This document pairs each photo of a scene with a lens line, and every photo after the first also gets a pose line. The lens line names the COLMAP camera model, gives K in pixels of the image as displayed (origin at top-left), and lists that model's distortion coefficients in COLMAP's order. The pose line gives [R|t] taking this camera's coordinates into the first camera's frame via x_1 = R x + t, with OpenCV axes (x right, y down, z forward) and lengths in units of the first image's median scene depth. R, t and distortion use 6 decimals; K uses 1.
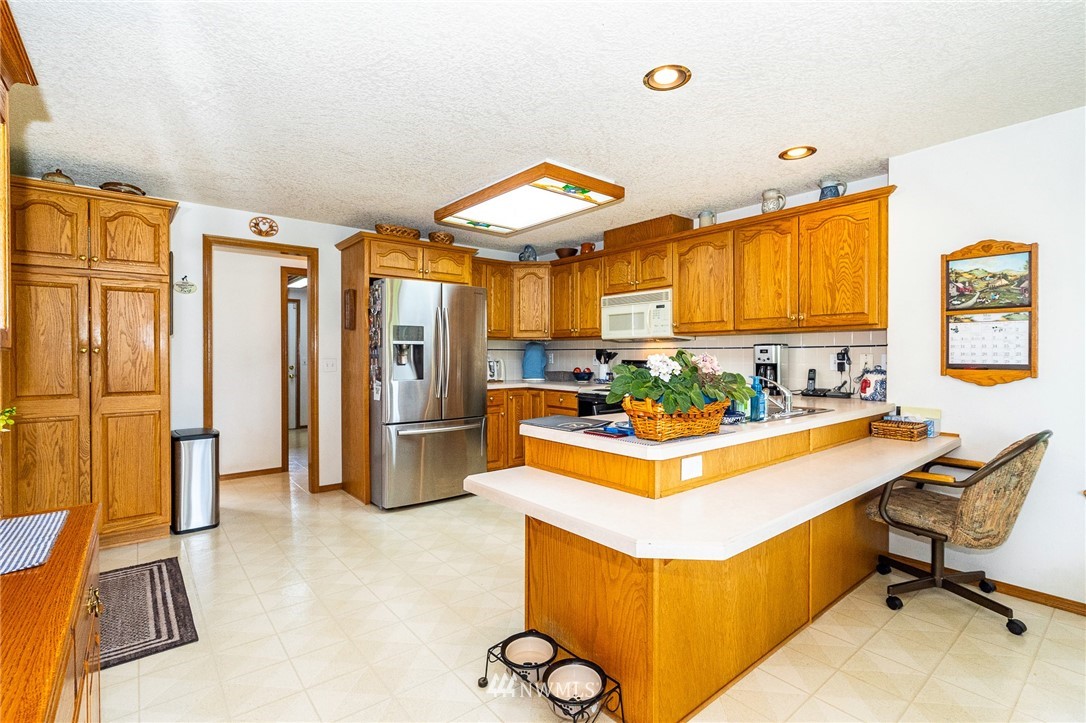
lens RADIAL K [[505.4, 0, 528.8], [0, 505.4, 360.1], [0, 0, 1]] dist [-0.000788, 0.000835]
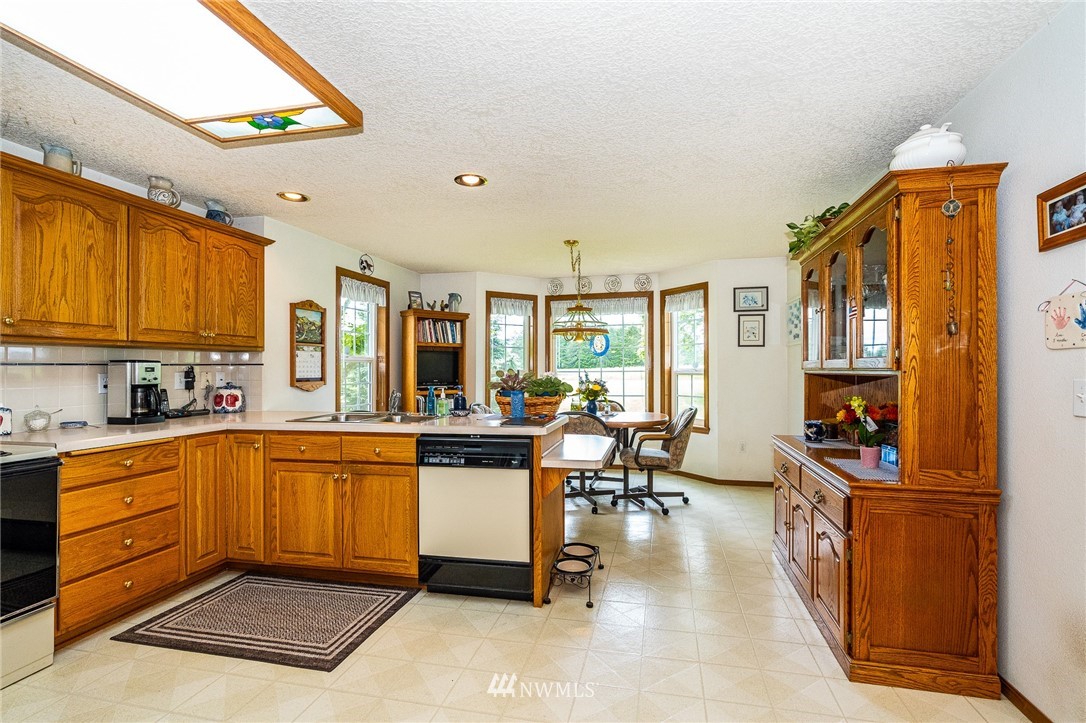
lens RADIAL K [[505.4, 0, 557.9], [0, 505.4, 364.7], [0, 0, 1]] dist [-0.000788, 0.000835]
pose [[-0.649784, 0.007000, 0.760087, -0.626006], [0.012037, 0.999927, 0.001082, -0.019778], [-0.760024, 0.009852, -0.649820, 1.112837]]
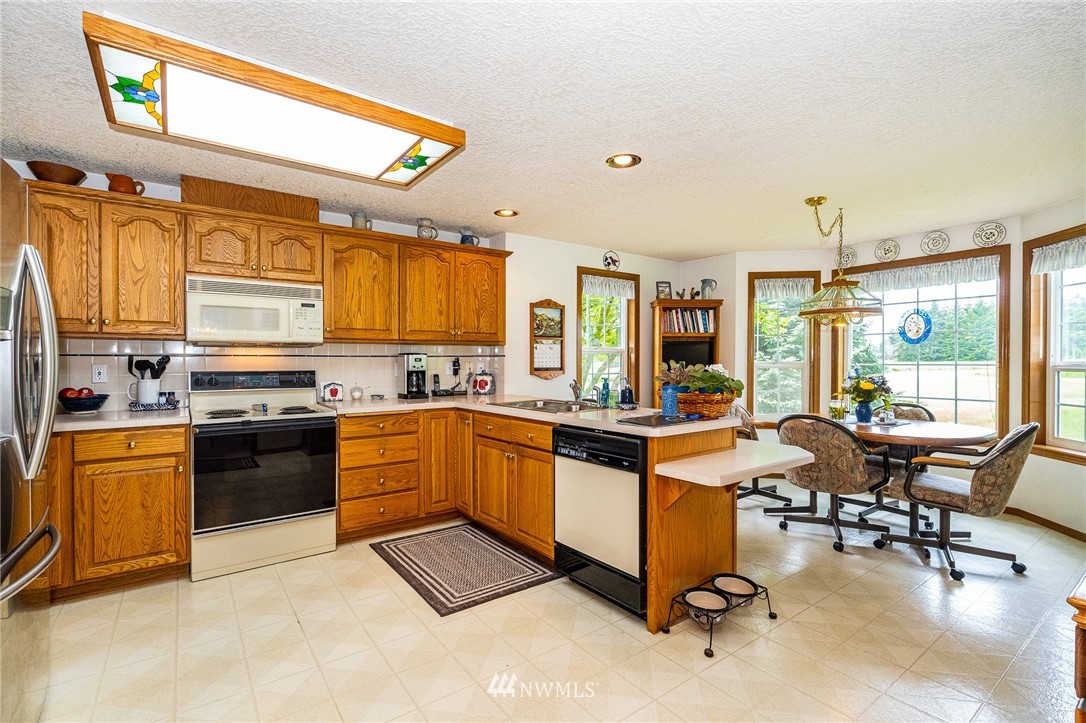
lens RADIAL K [[505.4, 0, 544.9], [0, 505.4, 359.4], [0, 0, 1]] dist [-0.000788, 0.000835]
pose [[0.021385, -0.001281, 0.999771, -0.700061], [0.011835, 0.999929, 0.001028, -0.017686], [-0.999701, 0.011811, 0.021398, 0.751978]]
